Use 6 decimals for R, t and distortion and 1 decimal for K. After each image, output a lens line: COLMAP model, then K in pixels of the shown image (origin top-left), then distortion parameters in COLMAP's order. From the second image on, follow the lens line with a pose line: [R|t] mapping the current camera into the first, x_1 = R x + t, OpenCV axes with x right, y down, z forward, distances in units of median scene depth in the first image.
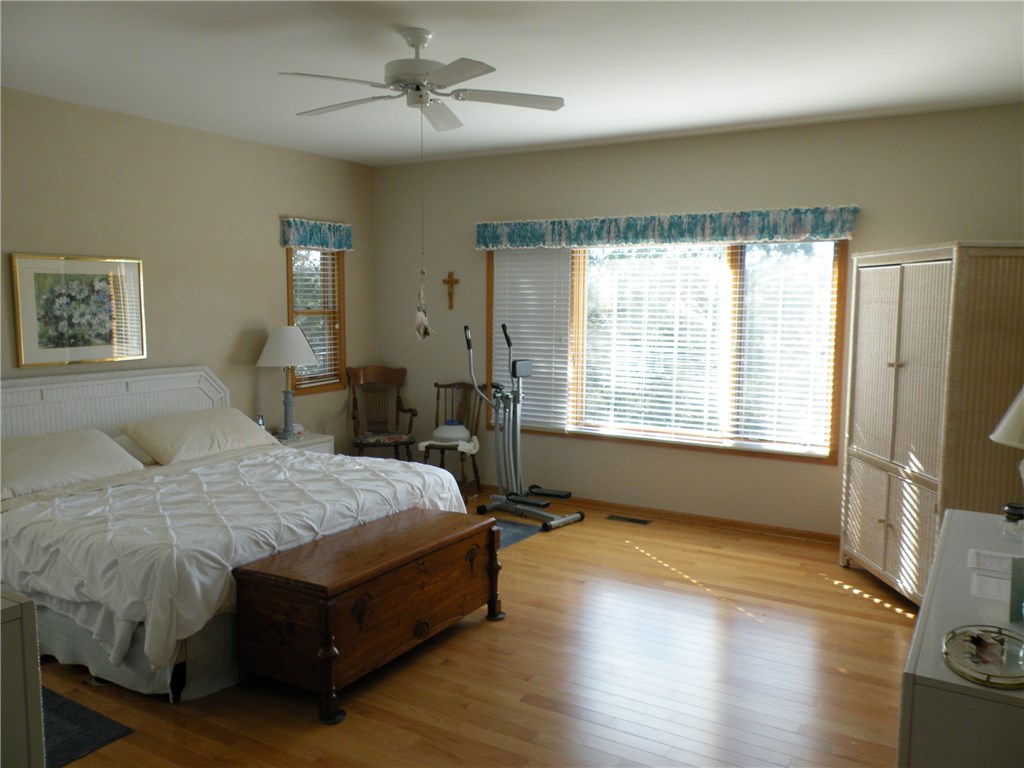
lens RADIAL K [[828.9, 0, 513.7], [0, 828.9, 387.3], [0, 0, 1]] dist [-0.144559, 0.141122]
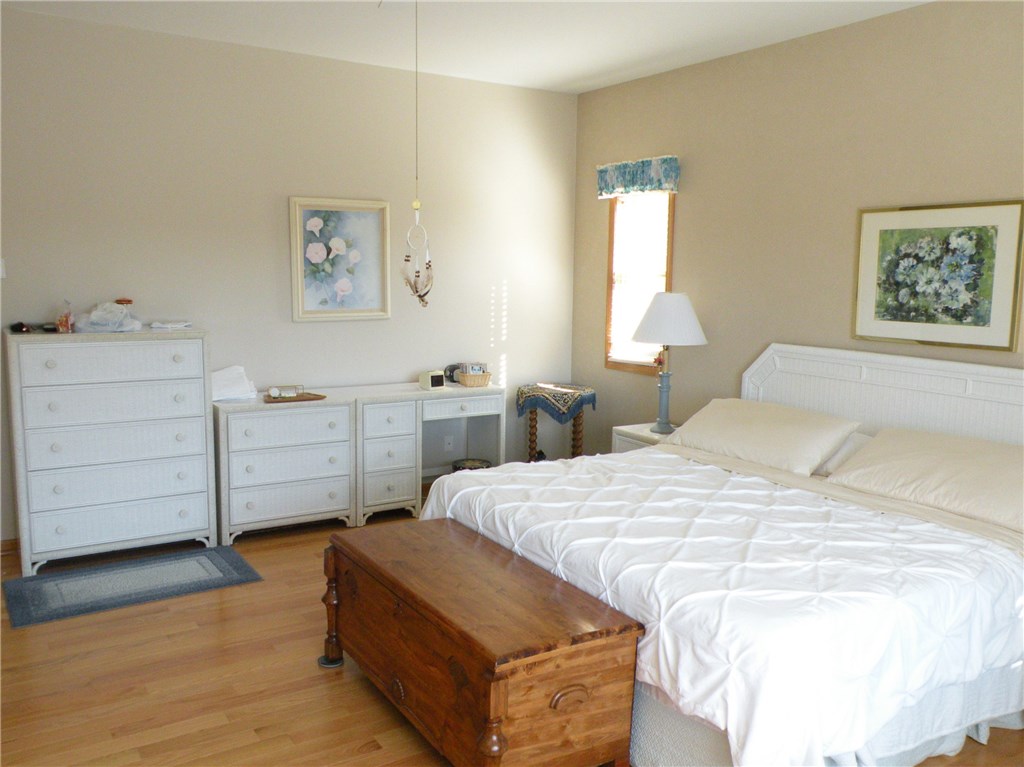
lens RADIAL K [[828.9, 0, 513.7], [0, 828.9, 386.8], [0, 0, 1]] dist [-0.144559, 0.141122]
pose [[-0.461262, 0.098651, -0.881762, 0.332442], [-0.120248, 0.977680, 0.172286, -0.077518], [0.879078, 0.185499, -0.439104, 1.019271]]
